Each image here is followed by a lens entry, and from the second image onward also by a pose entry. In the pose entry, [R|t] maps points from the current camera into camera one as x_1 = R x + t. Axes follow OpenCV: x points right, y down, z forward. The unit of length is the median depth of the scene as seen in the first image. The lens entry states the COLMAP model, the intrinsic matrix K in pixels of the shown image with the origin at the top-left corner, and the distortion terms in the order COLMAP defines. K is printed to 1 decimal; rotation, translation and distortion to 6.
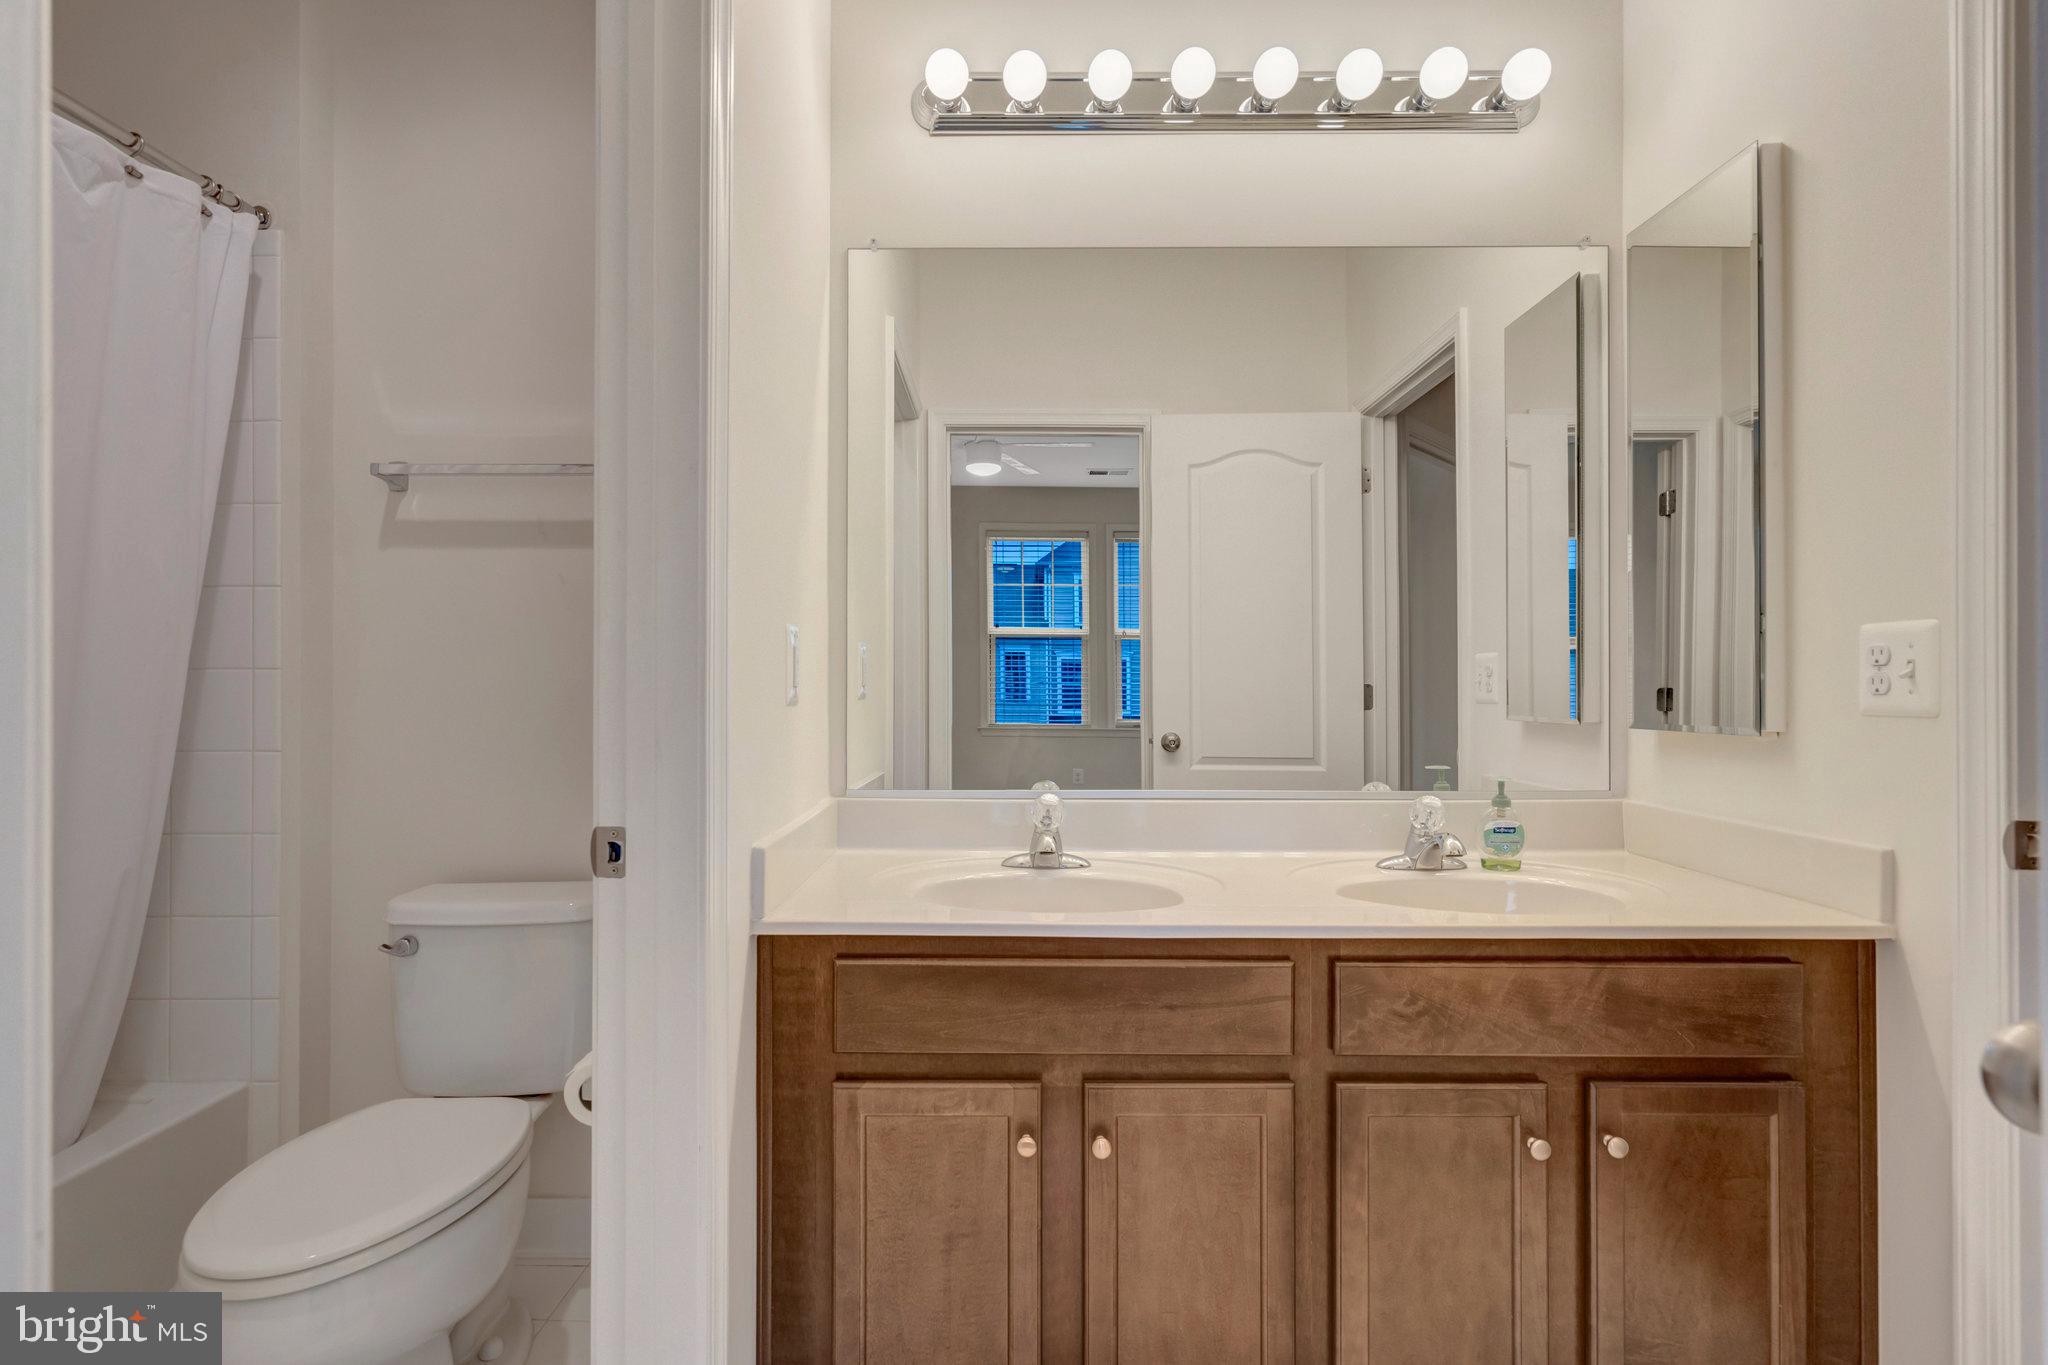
lens RADIAL K [[1013.9, 0, 1013.4], [0, 1013.9, 694.1], [0, 0, 1]] dist [0.002775, -0.000453]
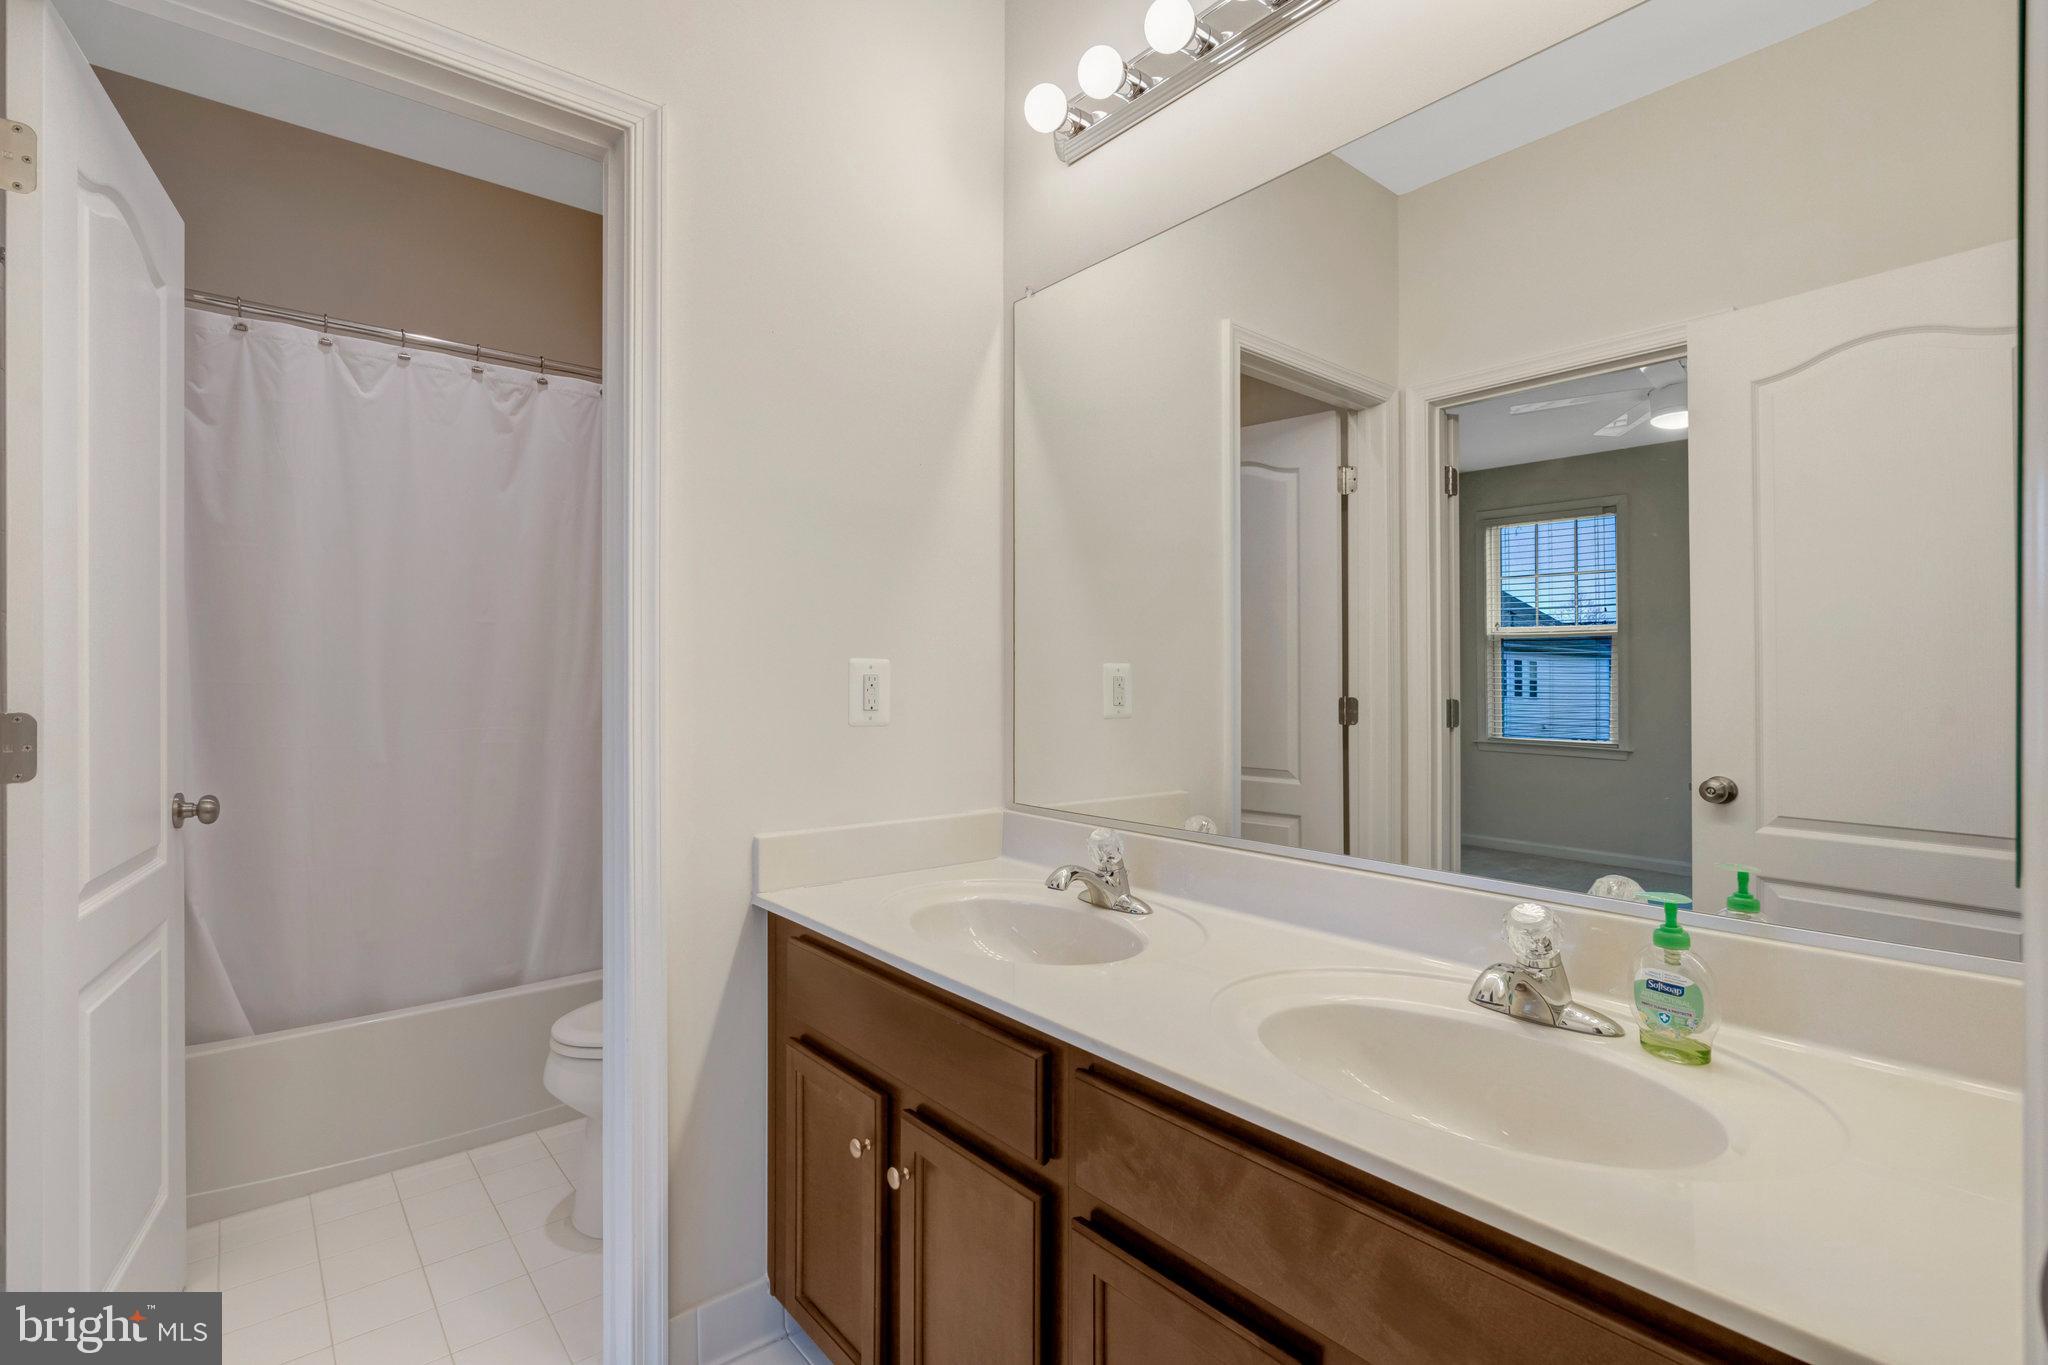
lens RADIAL K [[959.4, 0, 941.9], [0, 959.4, 690.1], [0, 0, 1]] dist [-0.004117, 0.001854]
pose [[0.611333, 0.007540, -0.791338, 0.658443], [-0.009913, 0.999949, 0.001870, -0.031051], [0.791312, 0.006702, 0.611376, 0.341854]]
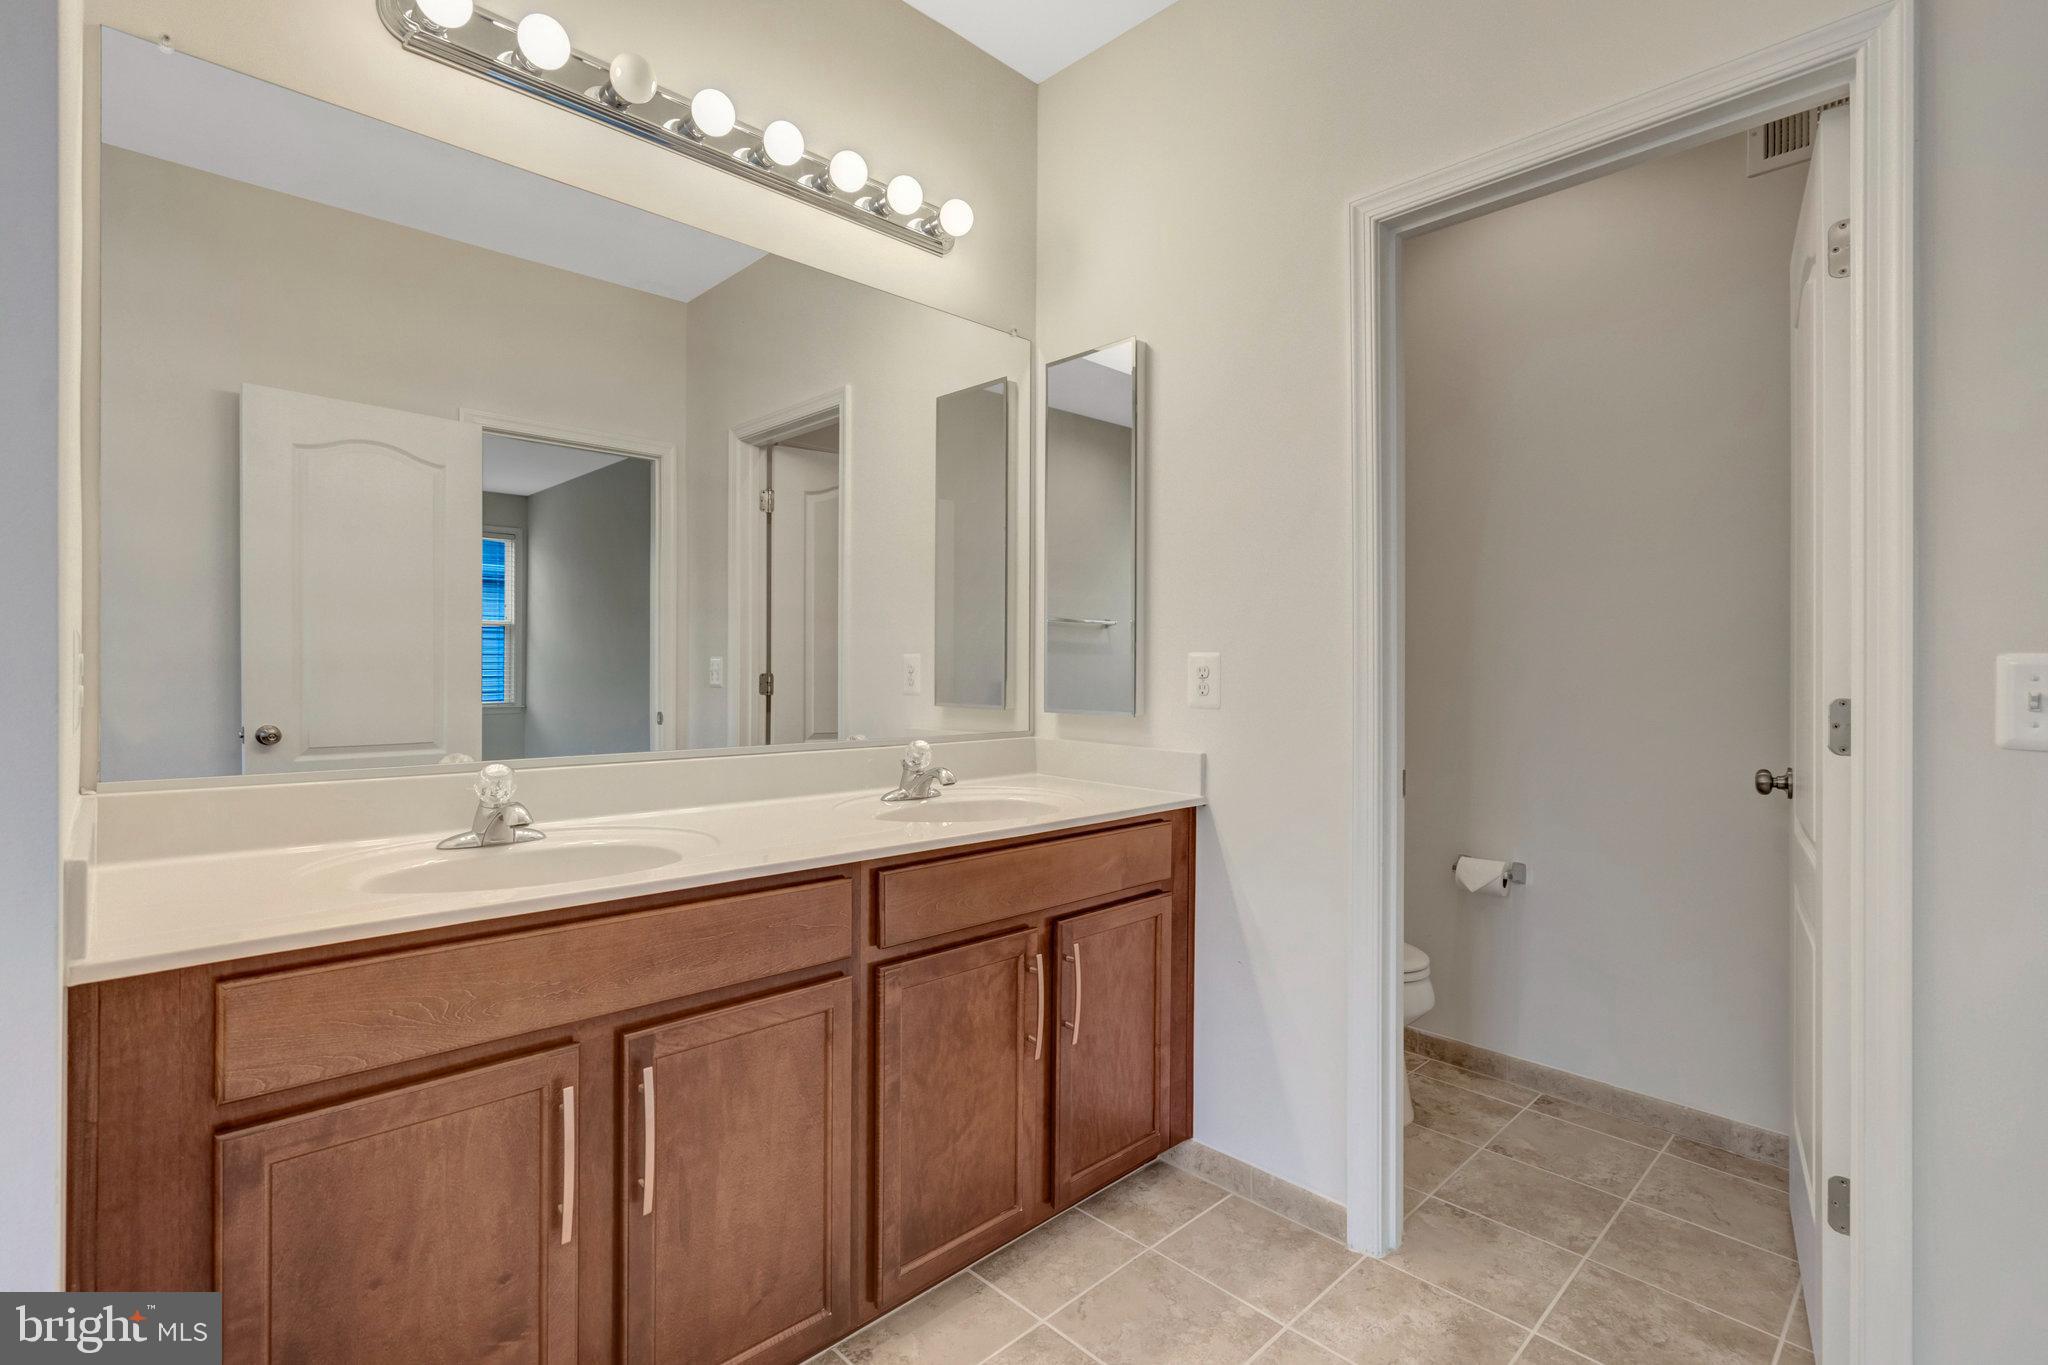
lens RADIAL K [[959.4, 0, 1025.9], [0, 959.4, 660.3], [0, 0, 1]] dist [-0.004117, 0.001854]
pose [[0.712237, 0.008687, 0.701886, -0.316258], [-0.005769, 0.999962, -0.006521, -0.000726], [-0.701916, 0.000595, 0.712260, 0.003097]]
